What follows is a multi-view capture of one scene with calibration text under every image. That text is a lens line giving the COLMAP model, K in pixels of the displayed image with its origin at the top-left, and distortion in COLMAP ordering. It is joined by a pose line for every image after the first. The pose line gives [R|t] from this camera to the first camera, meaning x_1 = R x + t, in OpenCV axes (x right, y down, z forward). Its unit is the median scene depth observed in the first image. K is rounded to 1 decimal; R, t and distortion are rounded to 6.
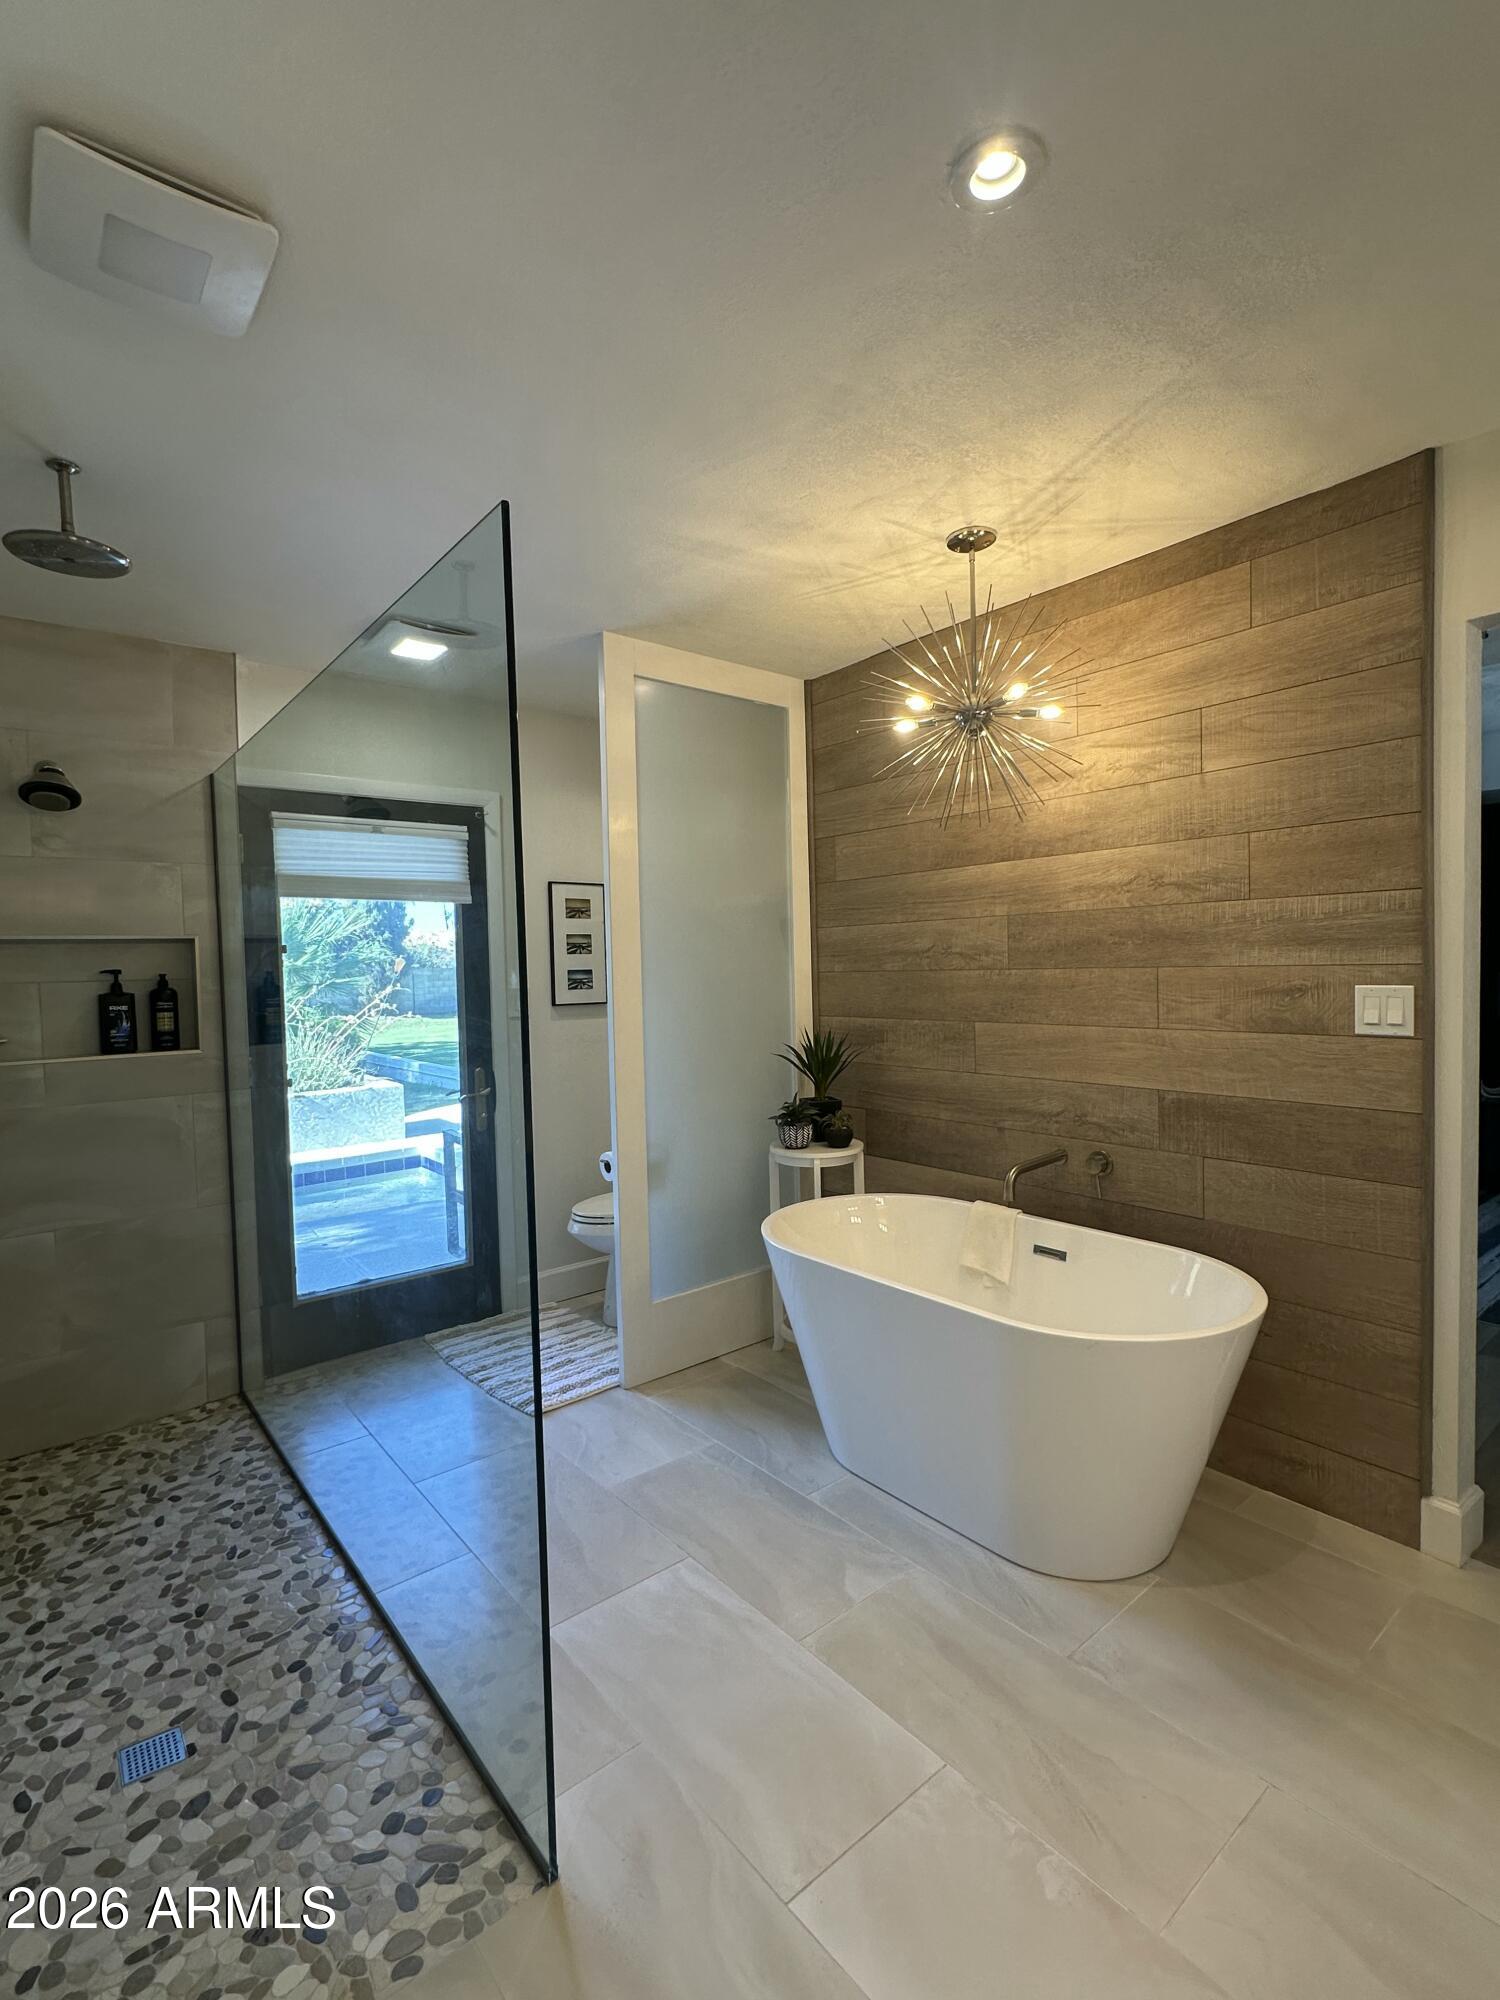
lens RADIAL K [[934.1, 0, 751.0], [0, 934.1, 999.2], [0, 0, 1]] dist [-0.001778, 0.000400]
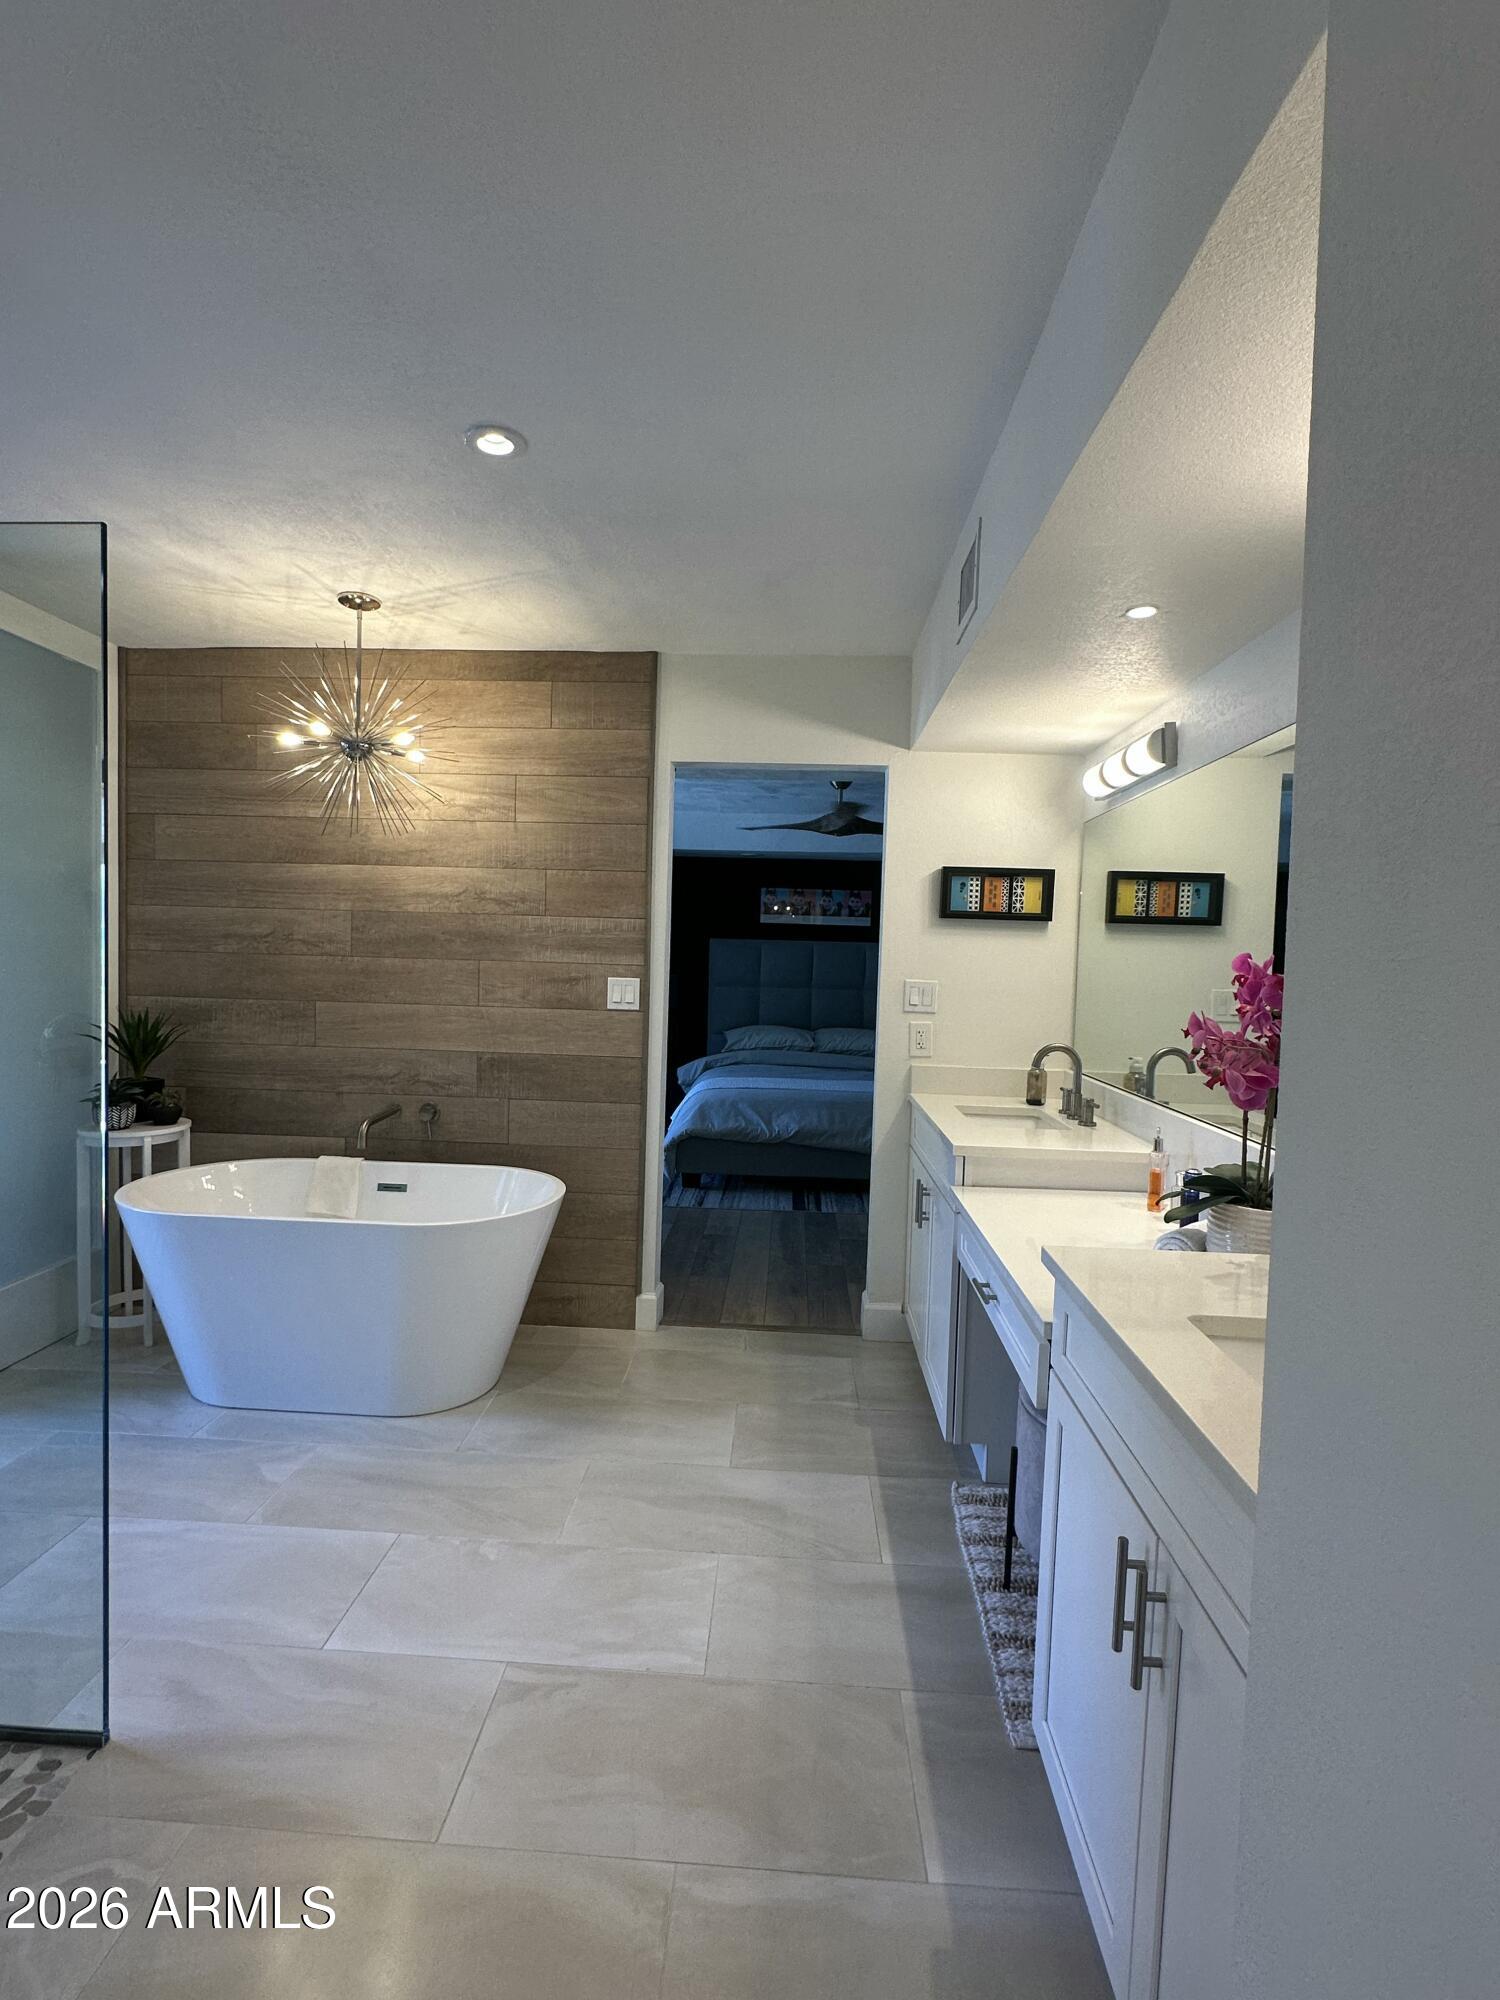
lens RADIAL K [[934.1, 0, 747.9], [0, 934.1, 1002.7], [0, 0, 1]] dist [-0.001778, 0.000400]
pose [[0.668079, 0.009381, 0.744032, -0.322210], [-0.017849, 0.999835, 0.003421, 0.016097], [-0.743877, -0.015566, 0.668136, -0.192744]]
